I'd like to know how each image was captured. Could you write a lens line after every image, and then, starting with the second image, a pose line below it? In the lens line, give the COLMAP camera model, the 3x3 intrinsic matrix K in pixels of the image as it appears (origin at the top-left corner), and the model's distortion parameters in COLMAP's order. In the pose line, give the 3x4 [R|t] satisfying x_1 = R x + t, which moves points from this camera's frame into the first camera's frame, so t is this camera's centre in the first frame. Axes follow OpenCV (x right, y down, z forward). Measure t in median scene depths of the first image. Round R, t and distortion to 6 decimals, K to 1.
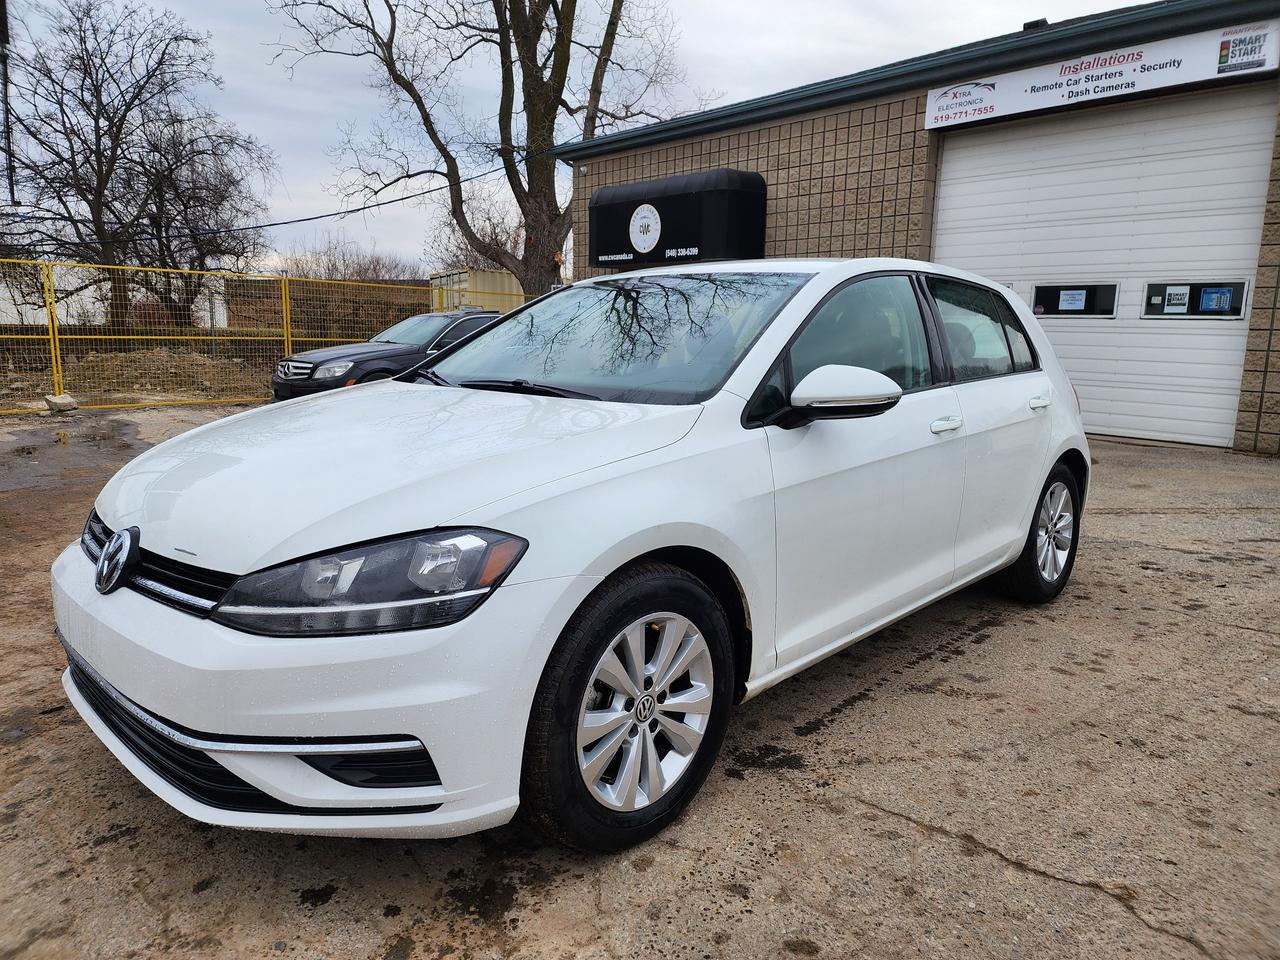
lens RADIAL K [[856.1, 0, 631.1], [0, 856.1, 477.1], [0, 0, 1]] dist [0.068004, -0.056516]
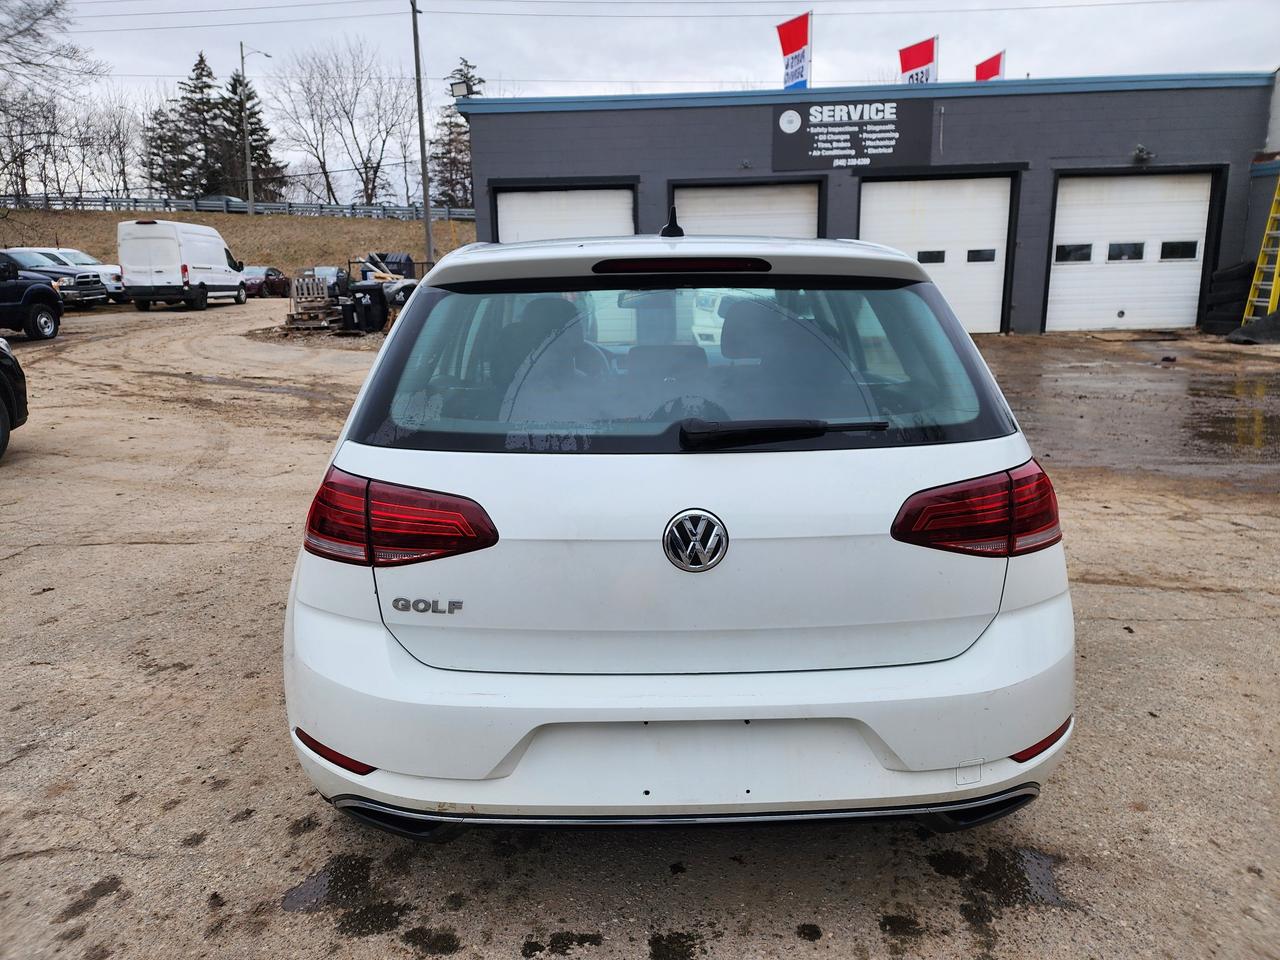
lens RADIAL K [[856.1, 0, 635.2], [0, 856.1, 477.2], [0, 0, 1]] dist [0.068004, -0.056516]
pose [[-0.700957, 0.148517, -0.697568, 0.739865], [-0.119025, 0.940001, 0.319736, -0.274959], [0.703201, 0.307149, -0.641223, 1.465147]]
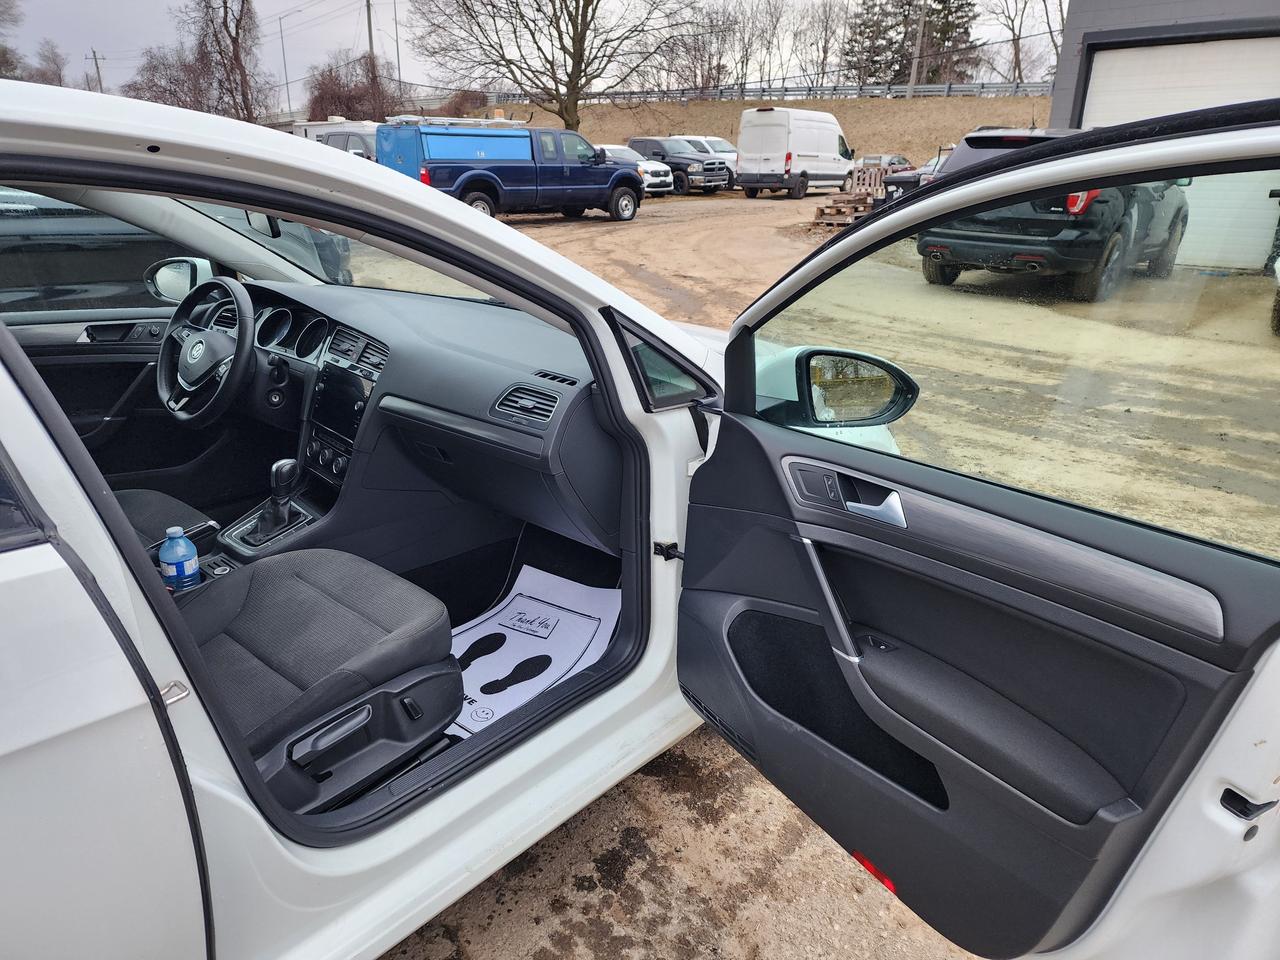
lens RADIAL K [[856.1, 0, 628.0], [0, 856.1, 473.6], [0, 0, 1]] dist [0.068004, -0.056516]
pose [[-0.997678, -0.015789, -0.066246, -0.140331], [-0.045884, 0.874666, 0.482550, -0.264104], [0.050324, 0.484469, -0.873360, 1.255237]]
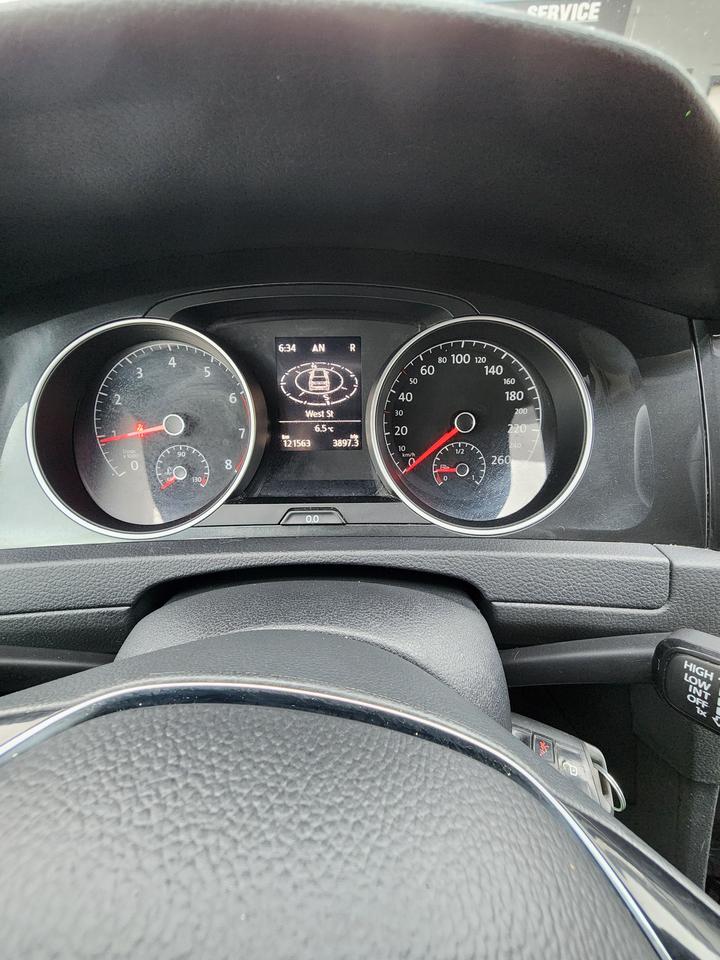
lens RADIAL K [[395.7, 0, 362.7], [0, 395.7, 480.4], [0, 0, 1]] dist [-0.000549, 0.000603]
pose [[-0.711570, 0.402424, -0.575954, 0.076521], [-0.121575, 0.736845, 0.665041, -0.090129], [0.692017, 0.543244, -0.475392, 0.735032]]
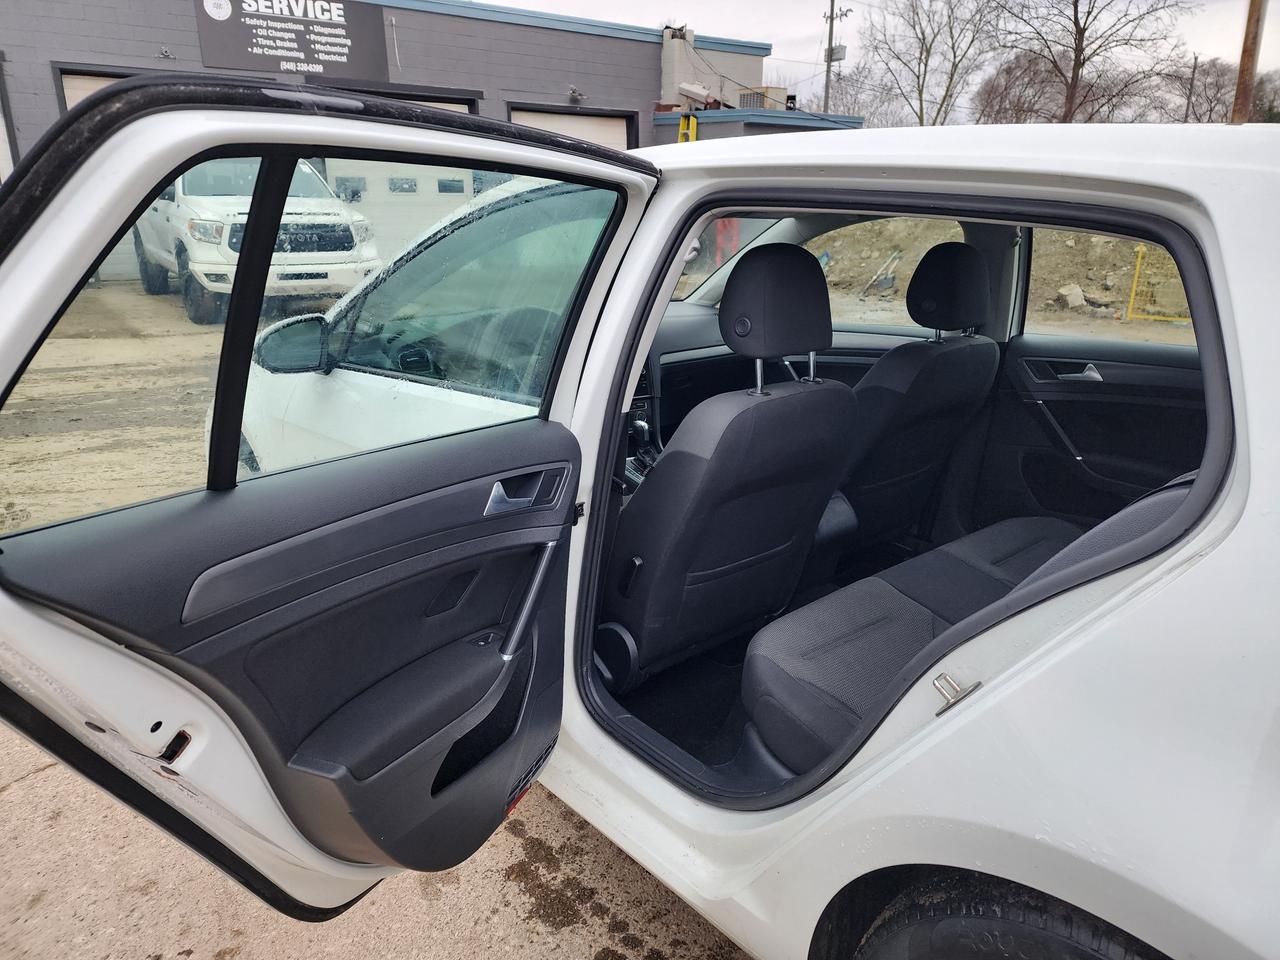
lens RADIAL K [[856.1, 0, 631.8], [0, 856.1, 477.5], [0, 0, 1]] dist [0.068004, -0.056516]
pose [[-0.093807, 0.278800, -0.955757, 0.671798], [-0.172612, 0.940897, 0.291407, -0.175321], [0.980513, 0.192311, -0.040139, 0.840294]]
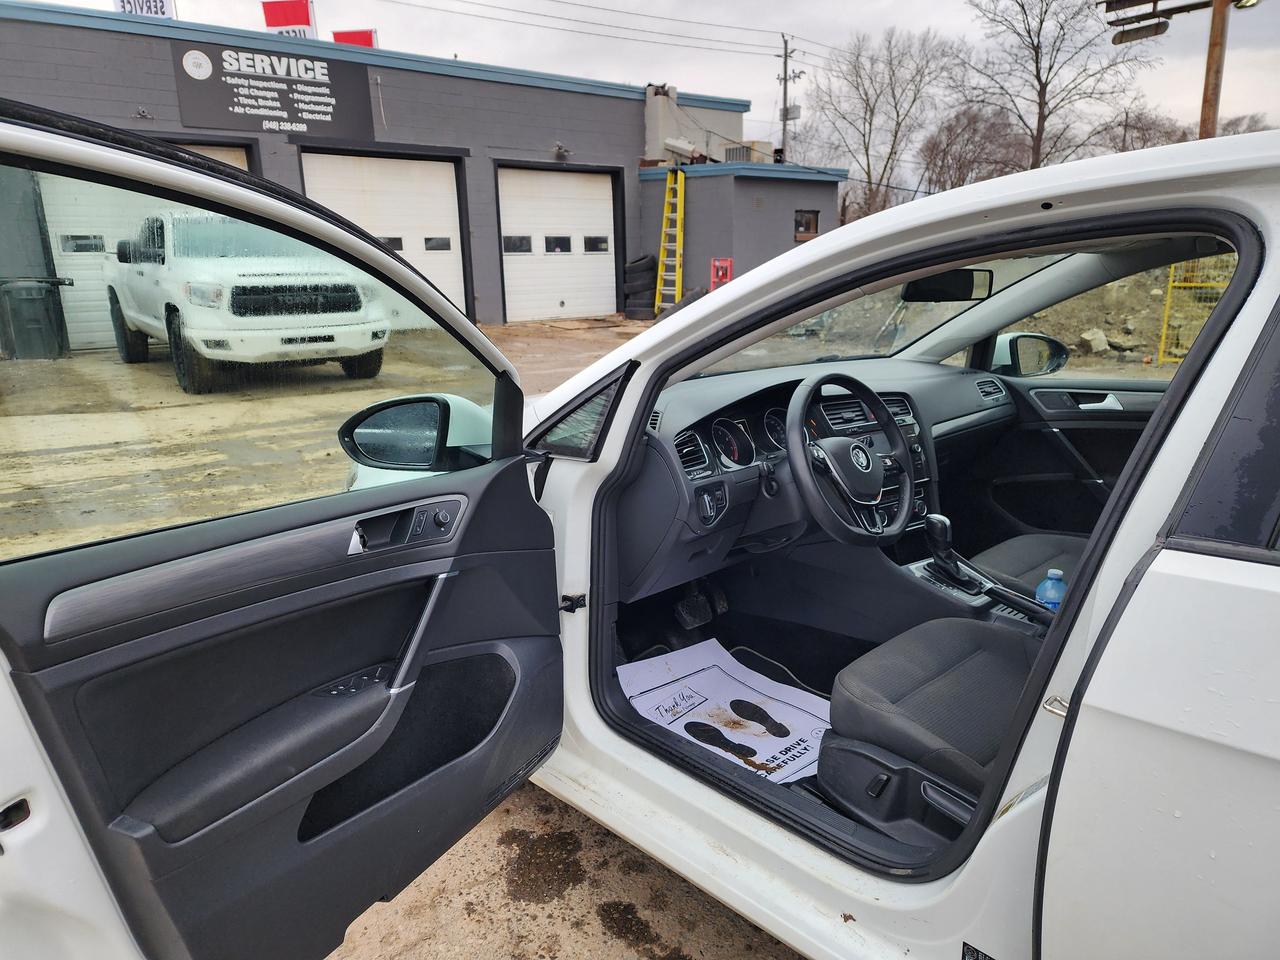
lens RADIAL K [[856.1, 0, 632.8], [0, 856.1, 479.0], [0, 0, 1]] dist [0.068004, -0.056516]
pose [[-0.039782, 0.224430, -0.973678, 0.525574], [-0.152756, 0.961629, 0.227894, -0.133783], [0.987463, 0.157802, -0.003973, 0.630997]]
